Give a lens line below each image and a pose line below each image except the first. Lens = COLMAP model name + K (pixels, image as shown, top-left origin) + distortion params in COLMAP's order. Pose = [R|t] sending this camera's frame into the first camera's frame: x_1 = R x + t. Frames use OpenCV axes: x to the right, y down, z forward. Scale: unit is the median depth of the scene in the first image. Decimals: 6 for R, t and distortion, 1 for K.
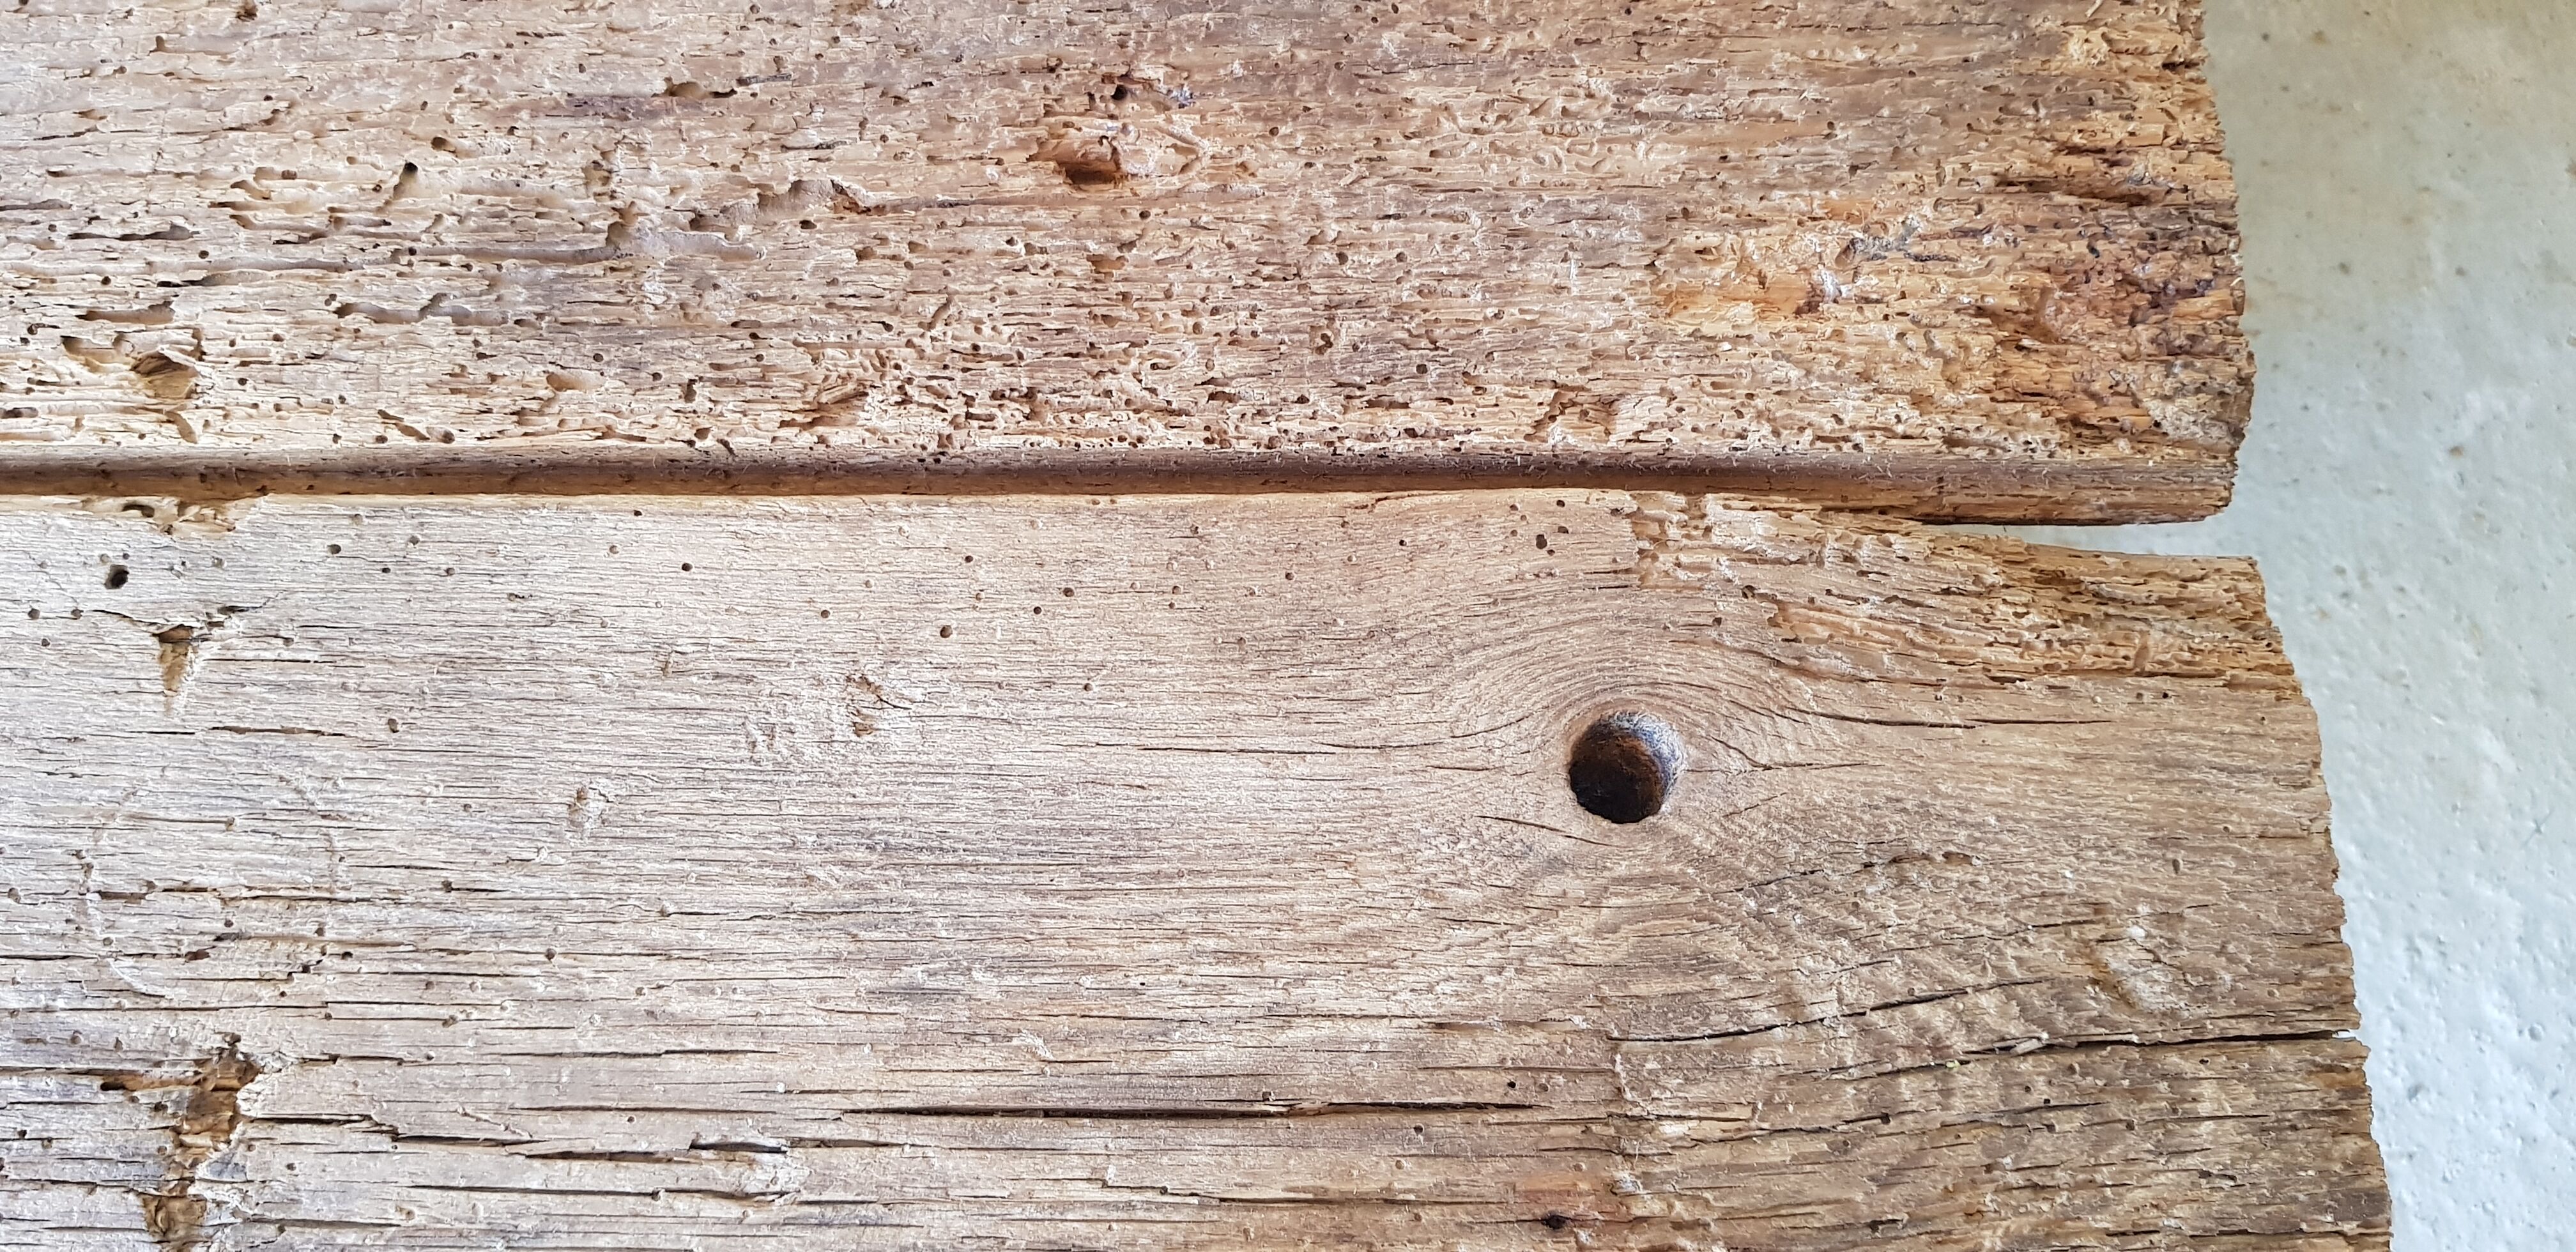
lens RADIAL K [[2078.3, 0, 1256.8], [0, 2078.3, 575.5], [0, 0, 1]] dist [-0.017489, -0.009604]
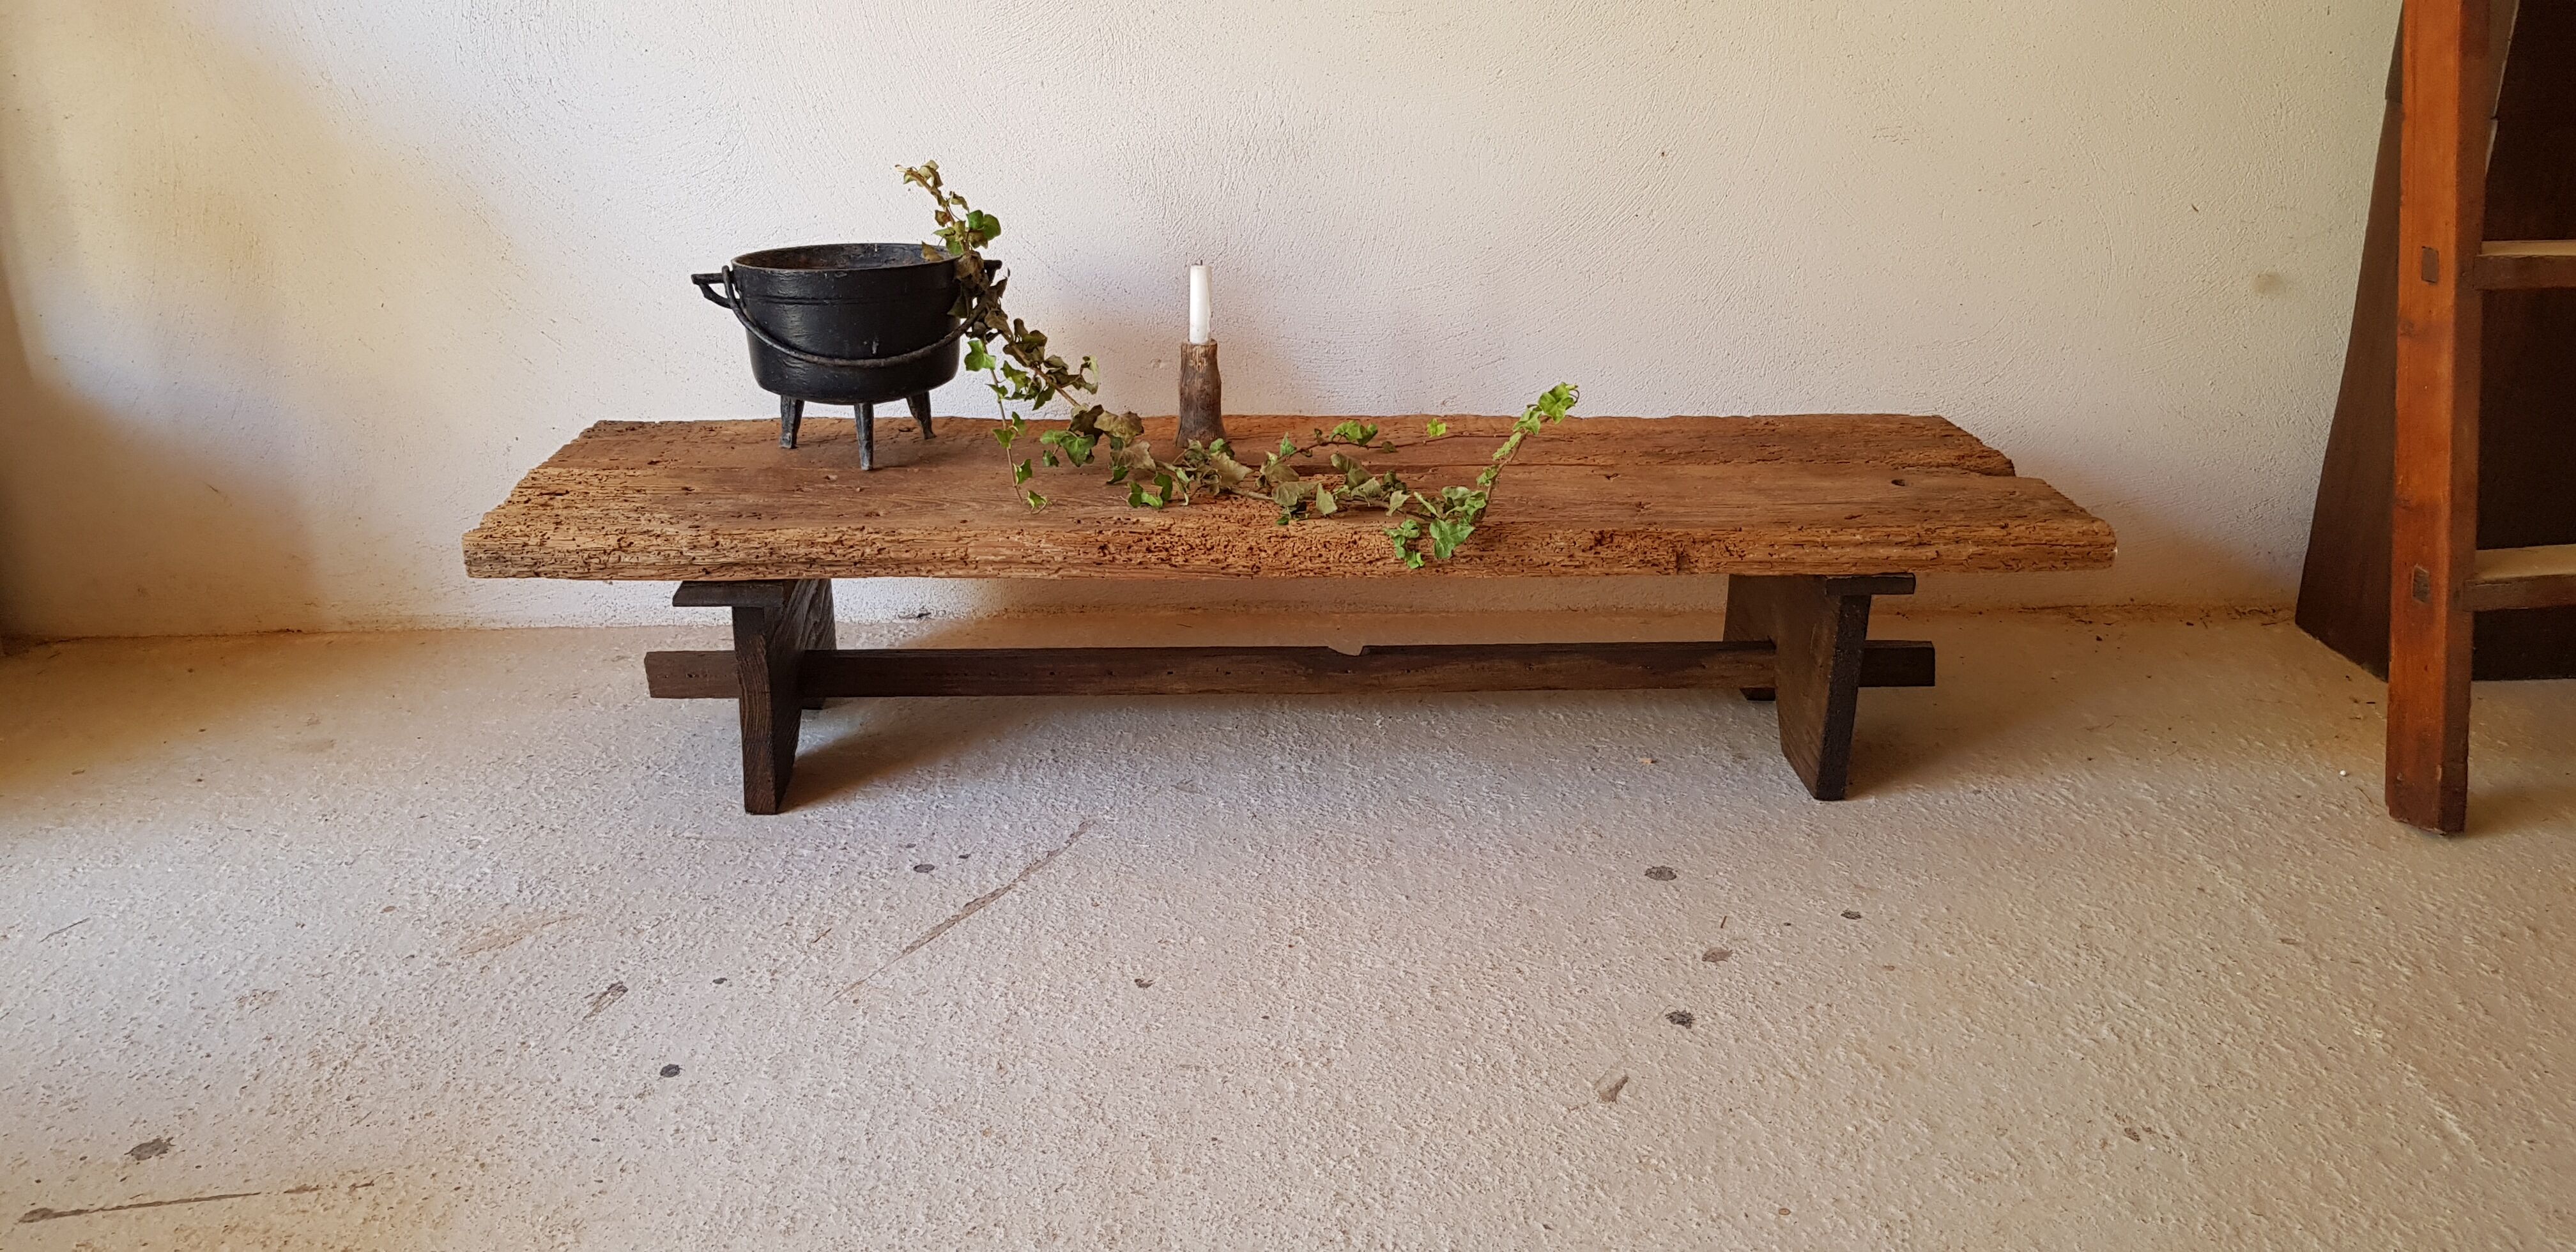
lens RADIAL K [[2078.3, 0, 1256.8], [0, 2078.3, 575.5], [0, 0, 1]] dist [-0.017489, -0.009604]
pose [[0.999357, -0.034762, 0.008787, -1.380864], [0.025611, 0.520556, -0.853443, 4.289860], [0.025093, 0.853120, 0.521111, -1.391064]]
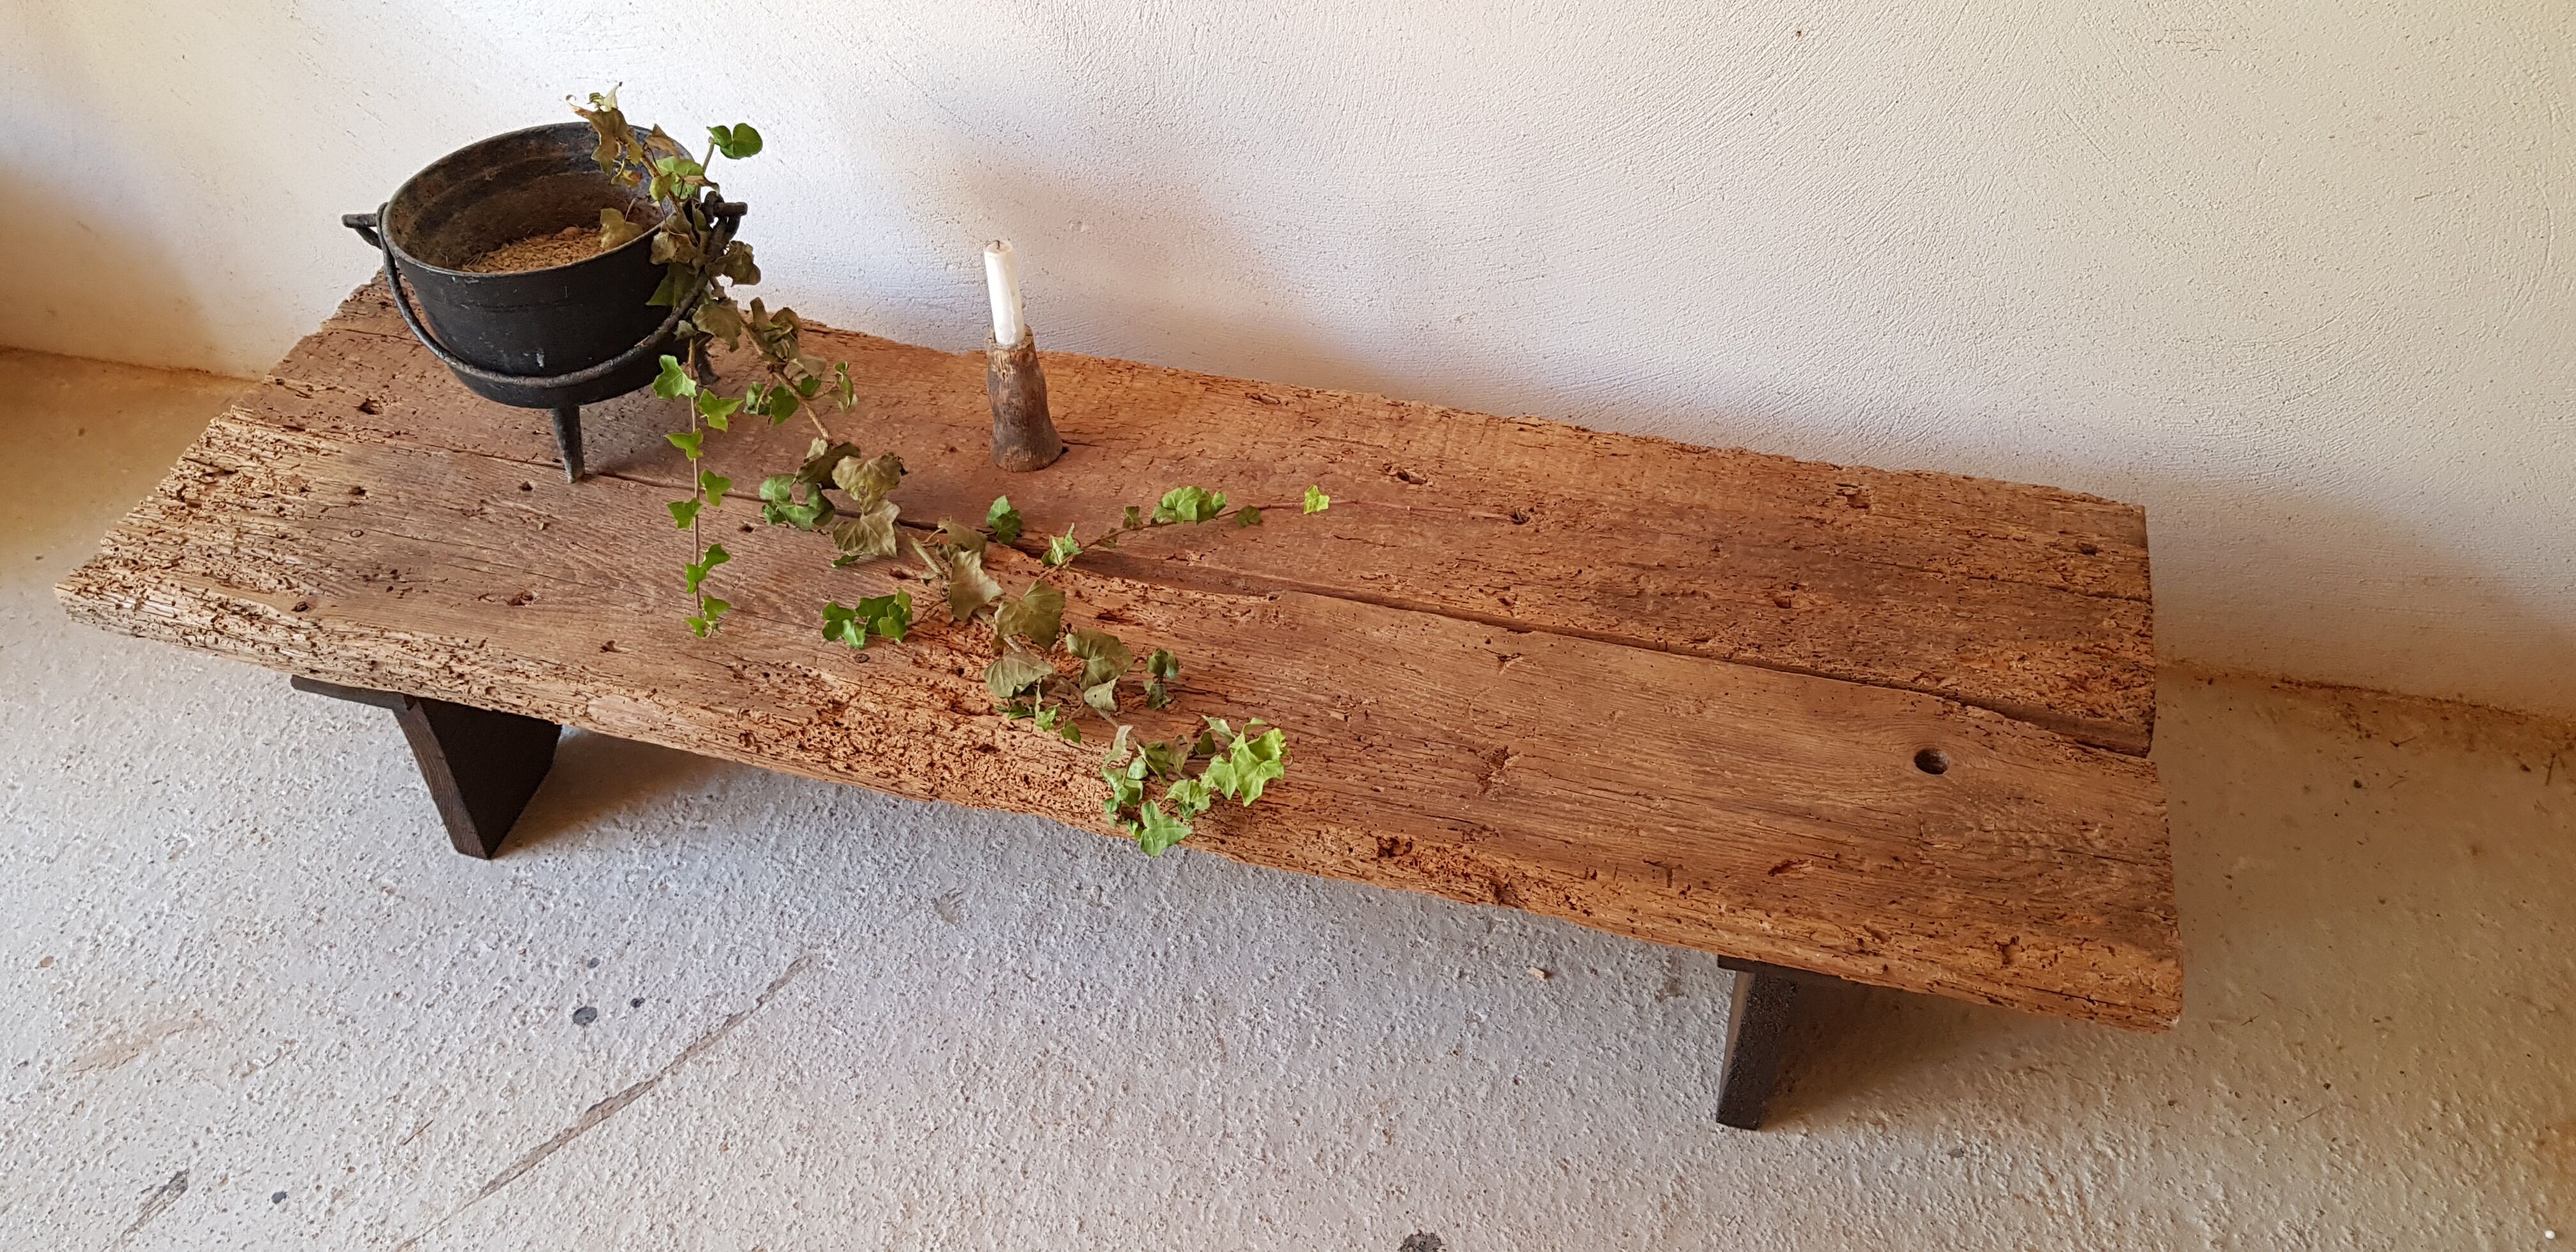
lens RADIAL K [[2078.3, 0, 1256.8], [0, 2078.3, 575.5], [0, 0, 1]] dist [-0.017489, -0.009604]
pose [[0.956228, 0.137910, -0.258086, -0.035978], [-0.257889, 0.813948, -0.520559, 1.784917], [0.138279, 0.564330, 0.813886, -1.914690]]
